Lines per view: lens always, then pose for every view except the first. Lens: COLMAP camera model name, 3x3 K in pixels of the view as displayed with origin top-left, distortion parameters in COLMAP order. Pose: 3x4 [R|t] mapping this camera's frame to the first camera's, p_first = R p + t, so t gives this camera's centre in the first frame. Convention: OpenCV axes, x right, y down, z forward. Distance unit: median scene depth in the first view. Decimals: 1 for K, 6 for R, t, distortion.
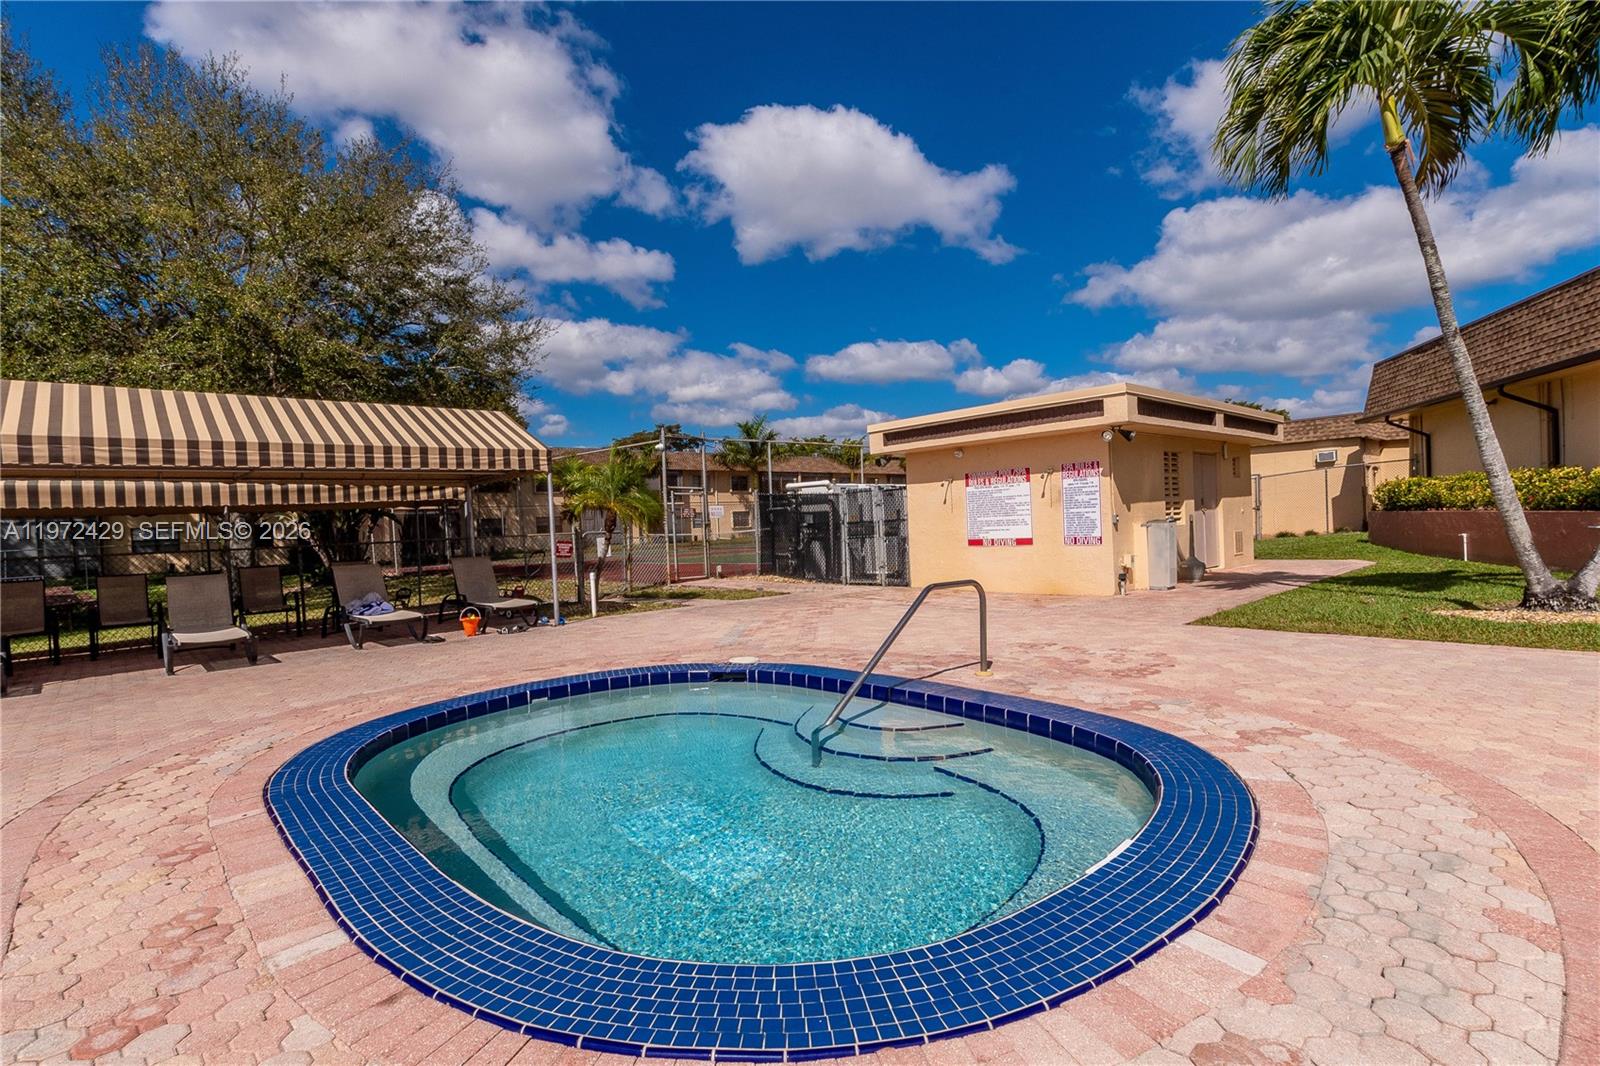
lens RADIAL K [[798.9, 0, 806.1], [0, 798.9, 542.9], [0, 0, 1]] dist [0.001731, 0.001104]
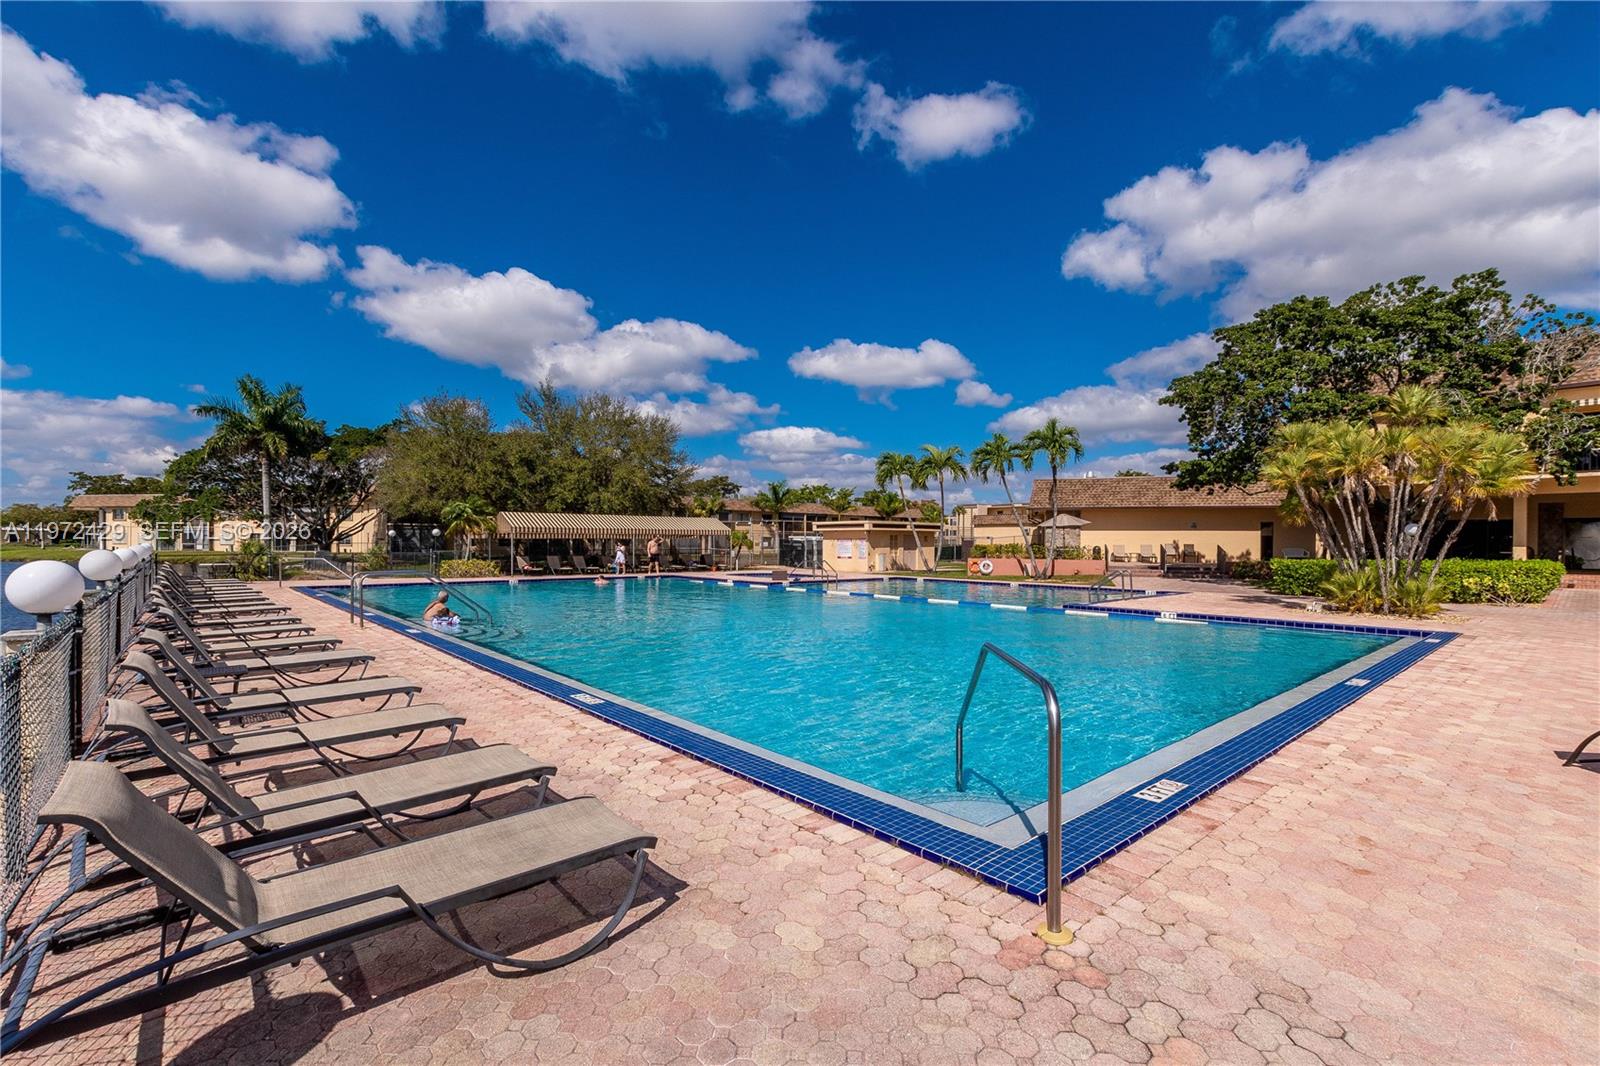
lens RADIAL K [[699.0, 0, 803.8], [0, 699.0, 538.8], [0, 0, 1]] dist [0.000440, 0.000055]
pose [[0.999180, 0.033703, -0.022423, 0.014851], [-0.034358, 0.998974, -0.029493, 0.001648], [0.021406, 0.030239, 0.999313, -0.264750]]
